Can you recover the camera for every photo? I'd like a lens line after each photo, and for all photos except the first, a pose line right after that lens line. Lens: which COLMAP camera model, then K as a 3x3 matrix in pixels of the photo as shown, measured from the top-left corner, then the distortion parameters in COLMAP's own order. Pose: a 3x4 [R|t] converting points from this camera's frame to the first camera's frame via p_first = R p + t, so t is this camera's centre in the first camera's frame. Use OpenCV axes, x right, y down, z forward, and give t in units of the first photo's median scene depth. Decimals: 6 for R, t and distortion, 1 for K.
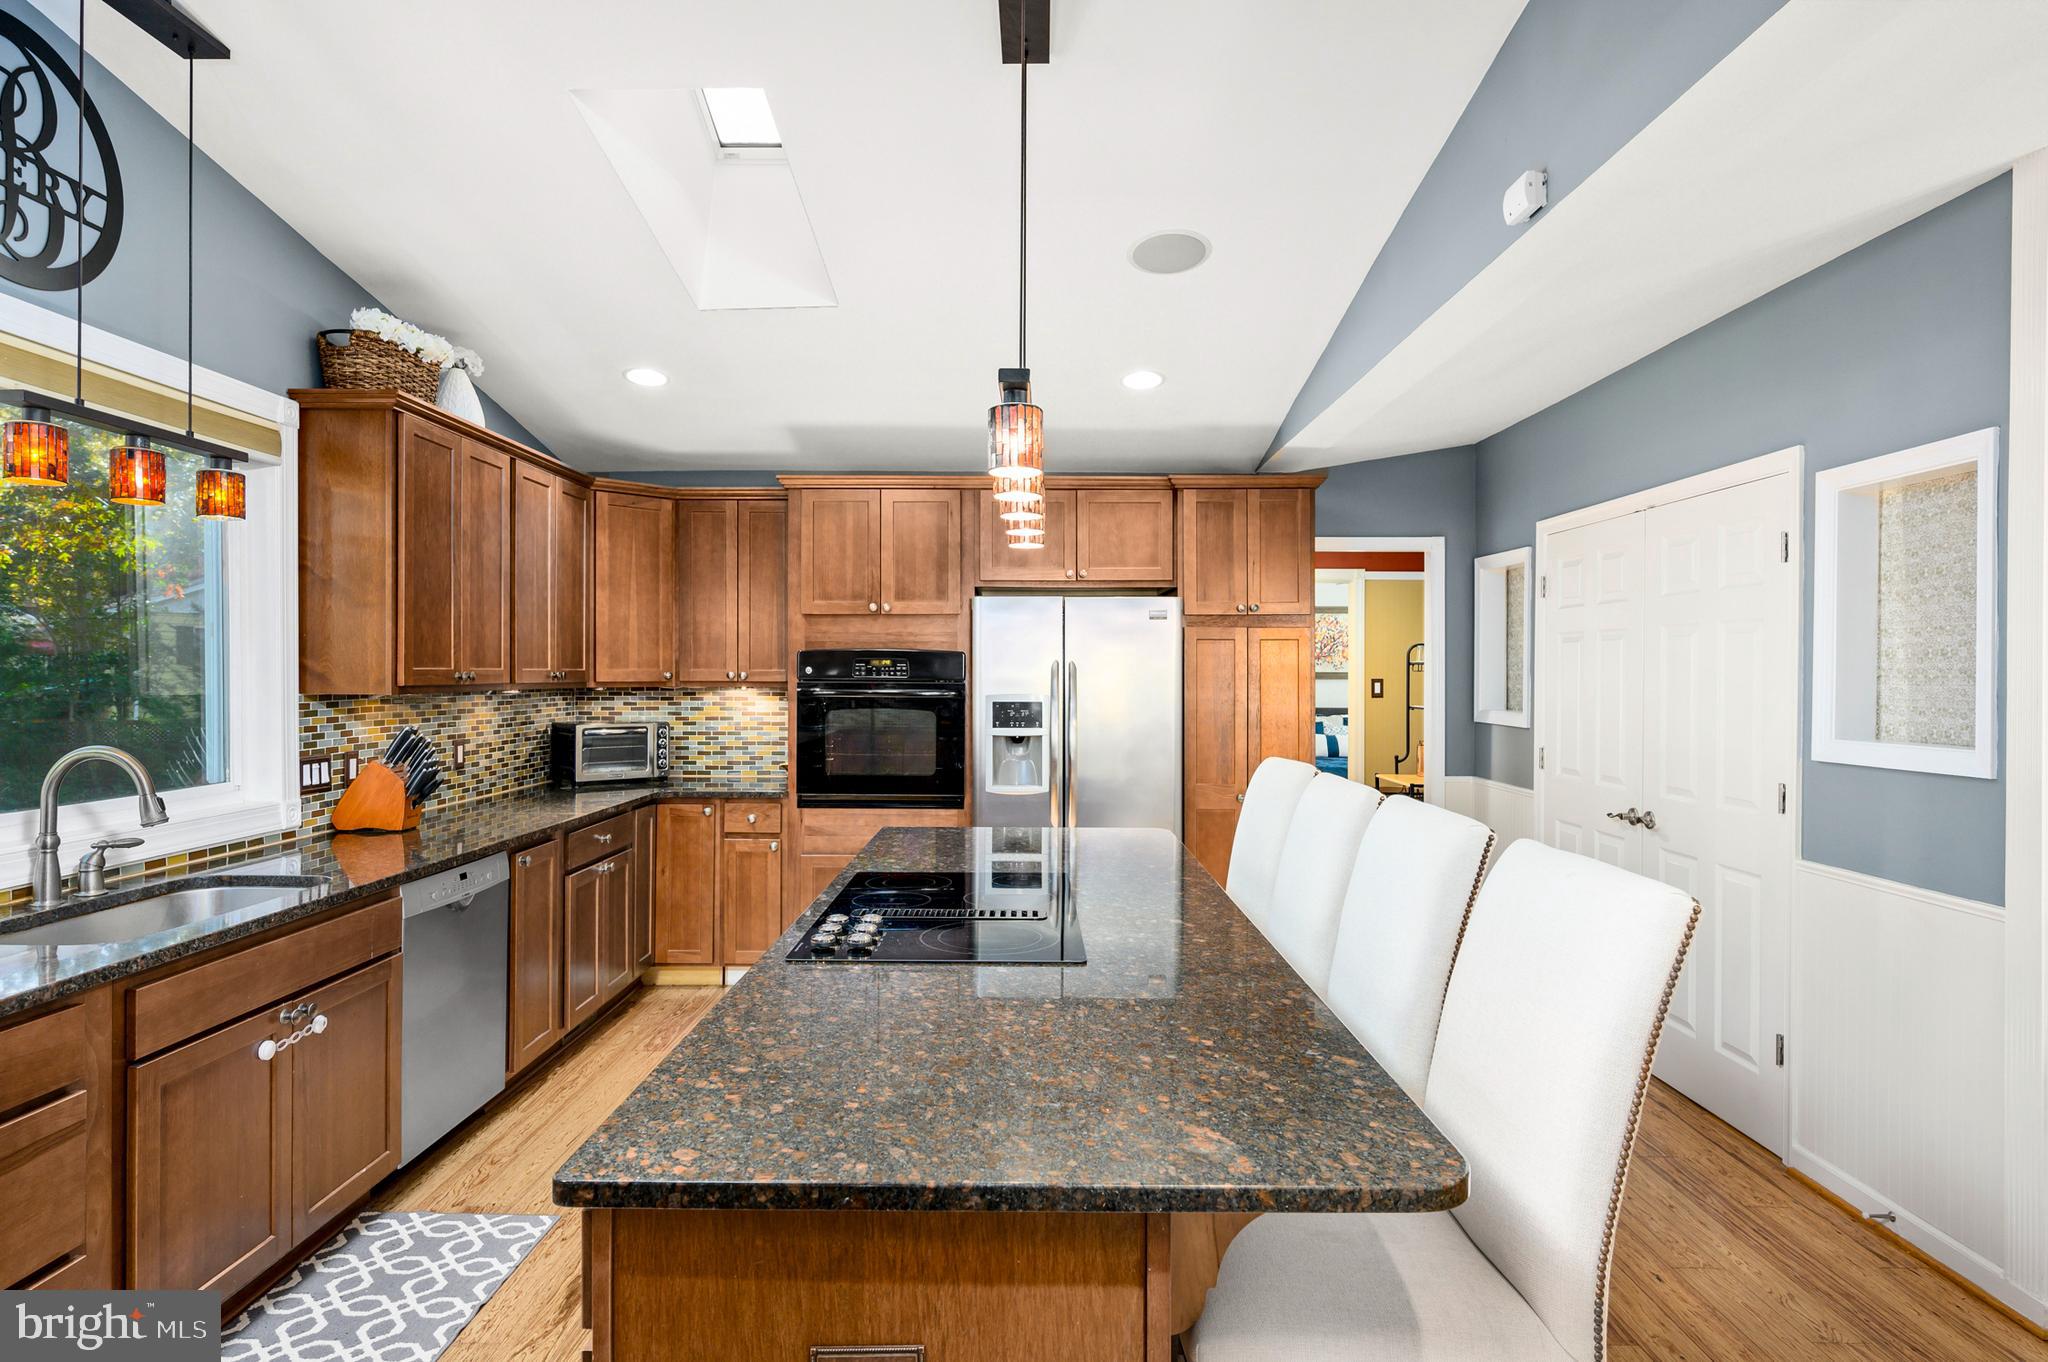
lens RADIAL K [[1121.2, 0, 1015.4], [0, 1121.2, 672.0], [0, 0, 1]] dist [0.000831, 0.002814]
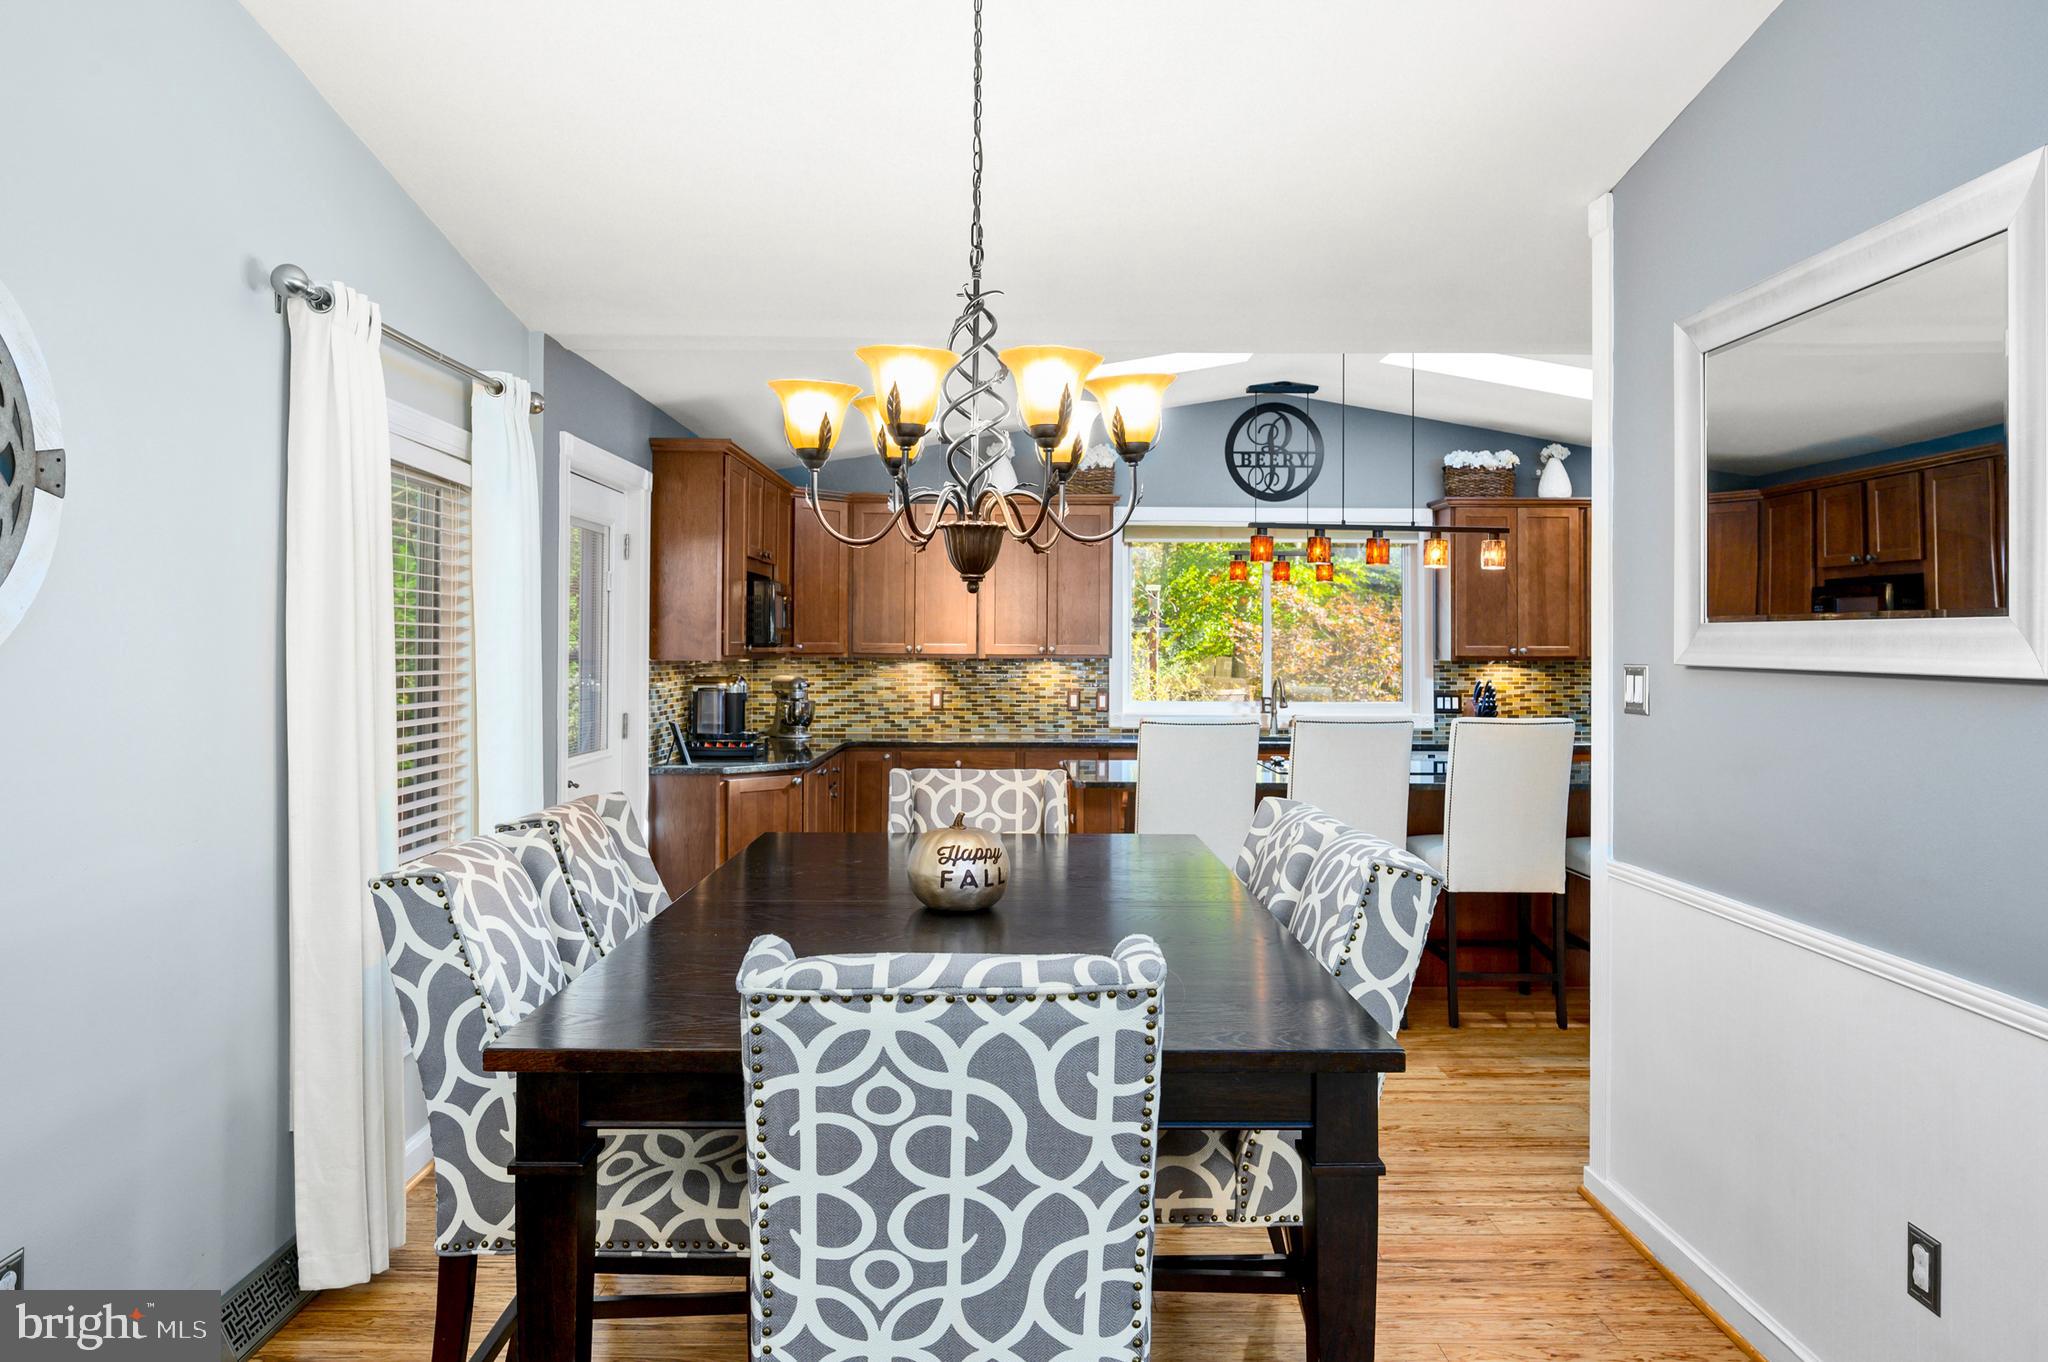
lens RADIAL K [[1333.3, 0, 1020.4], [0, 1333.3, 632.3], [0, 0, 1]] dist [-0.001984, 0.002946]
pose [[0.014788, -0.016363, -0.999757, 1.569111], [-0.003856, 0.999858, -0.016422, 0.011715], [0.999883, 0.004098, 0.014723, 0.248271]]
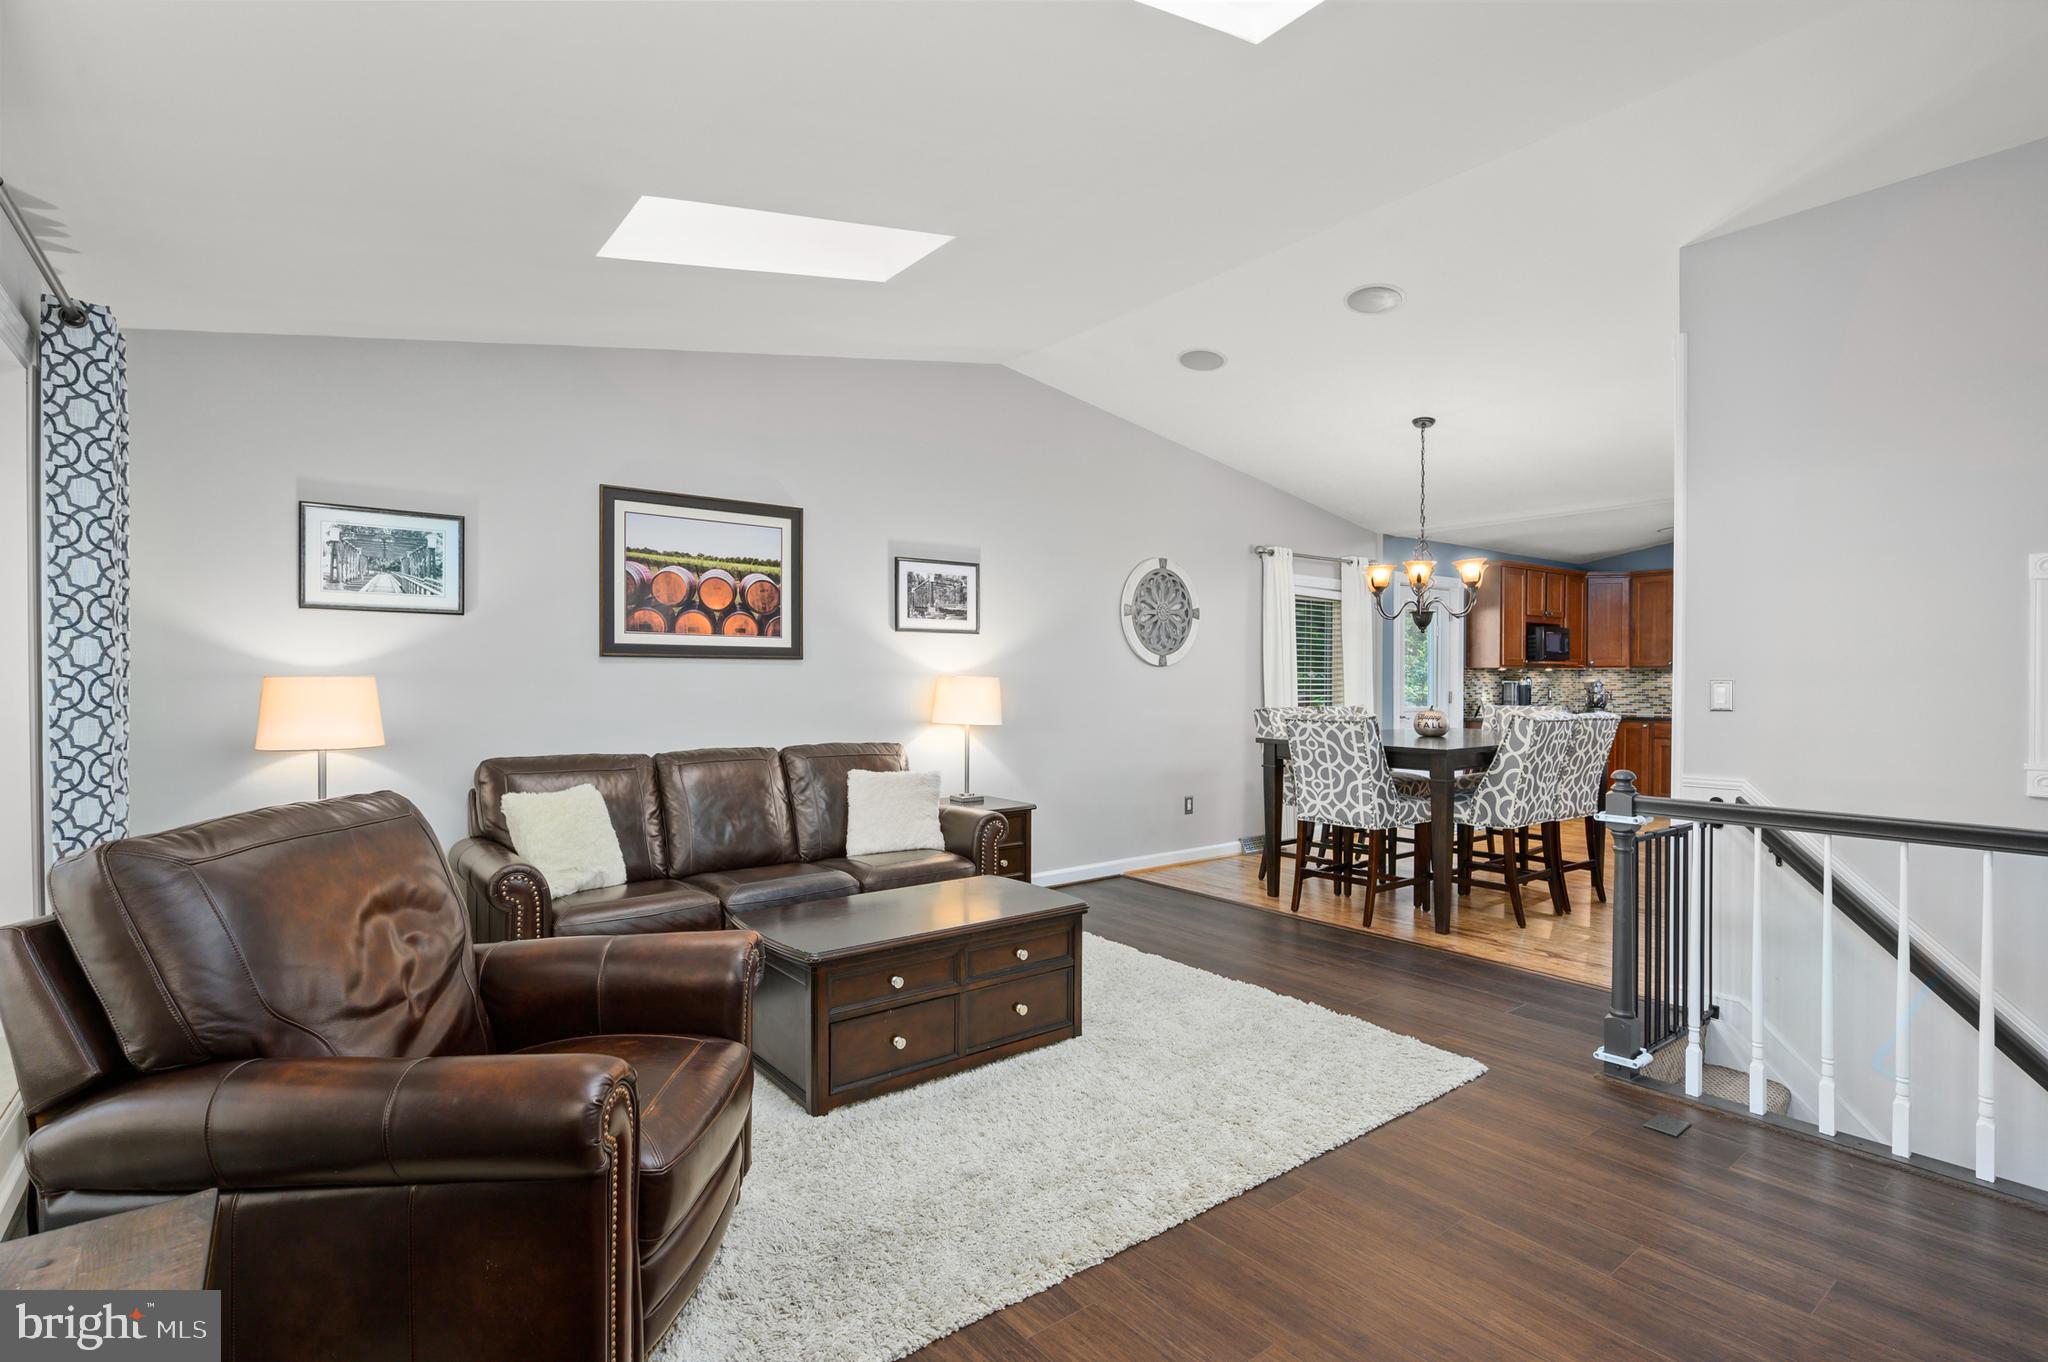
lens RADIAL K [[979.8, 0, 1031.1], [0, 979.8, 682.1], [0, 0, 1]] dist [-0.010483, -0.000047]
pose [[-0.783783, -0.003585, -0.621025, 2.350641], [-0.003624, 0.999993, -0.001199, 0.063317], [0.621025, 0.001311, -0.783790, 1.067900]]
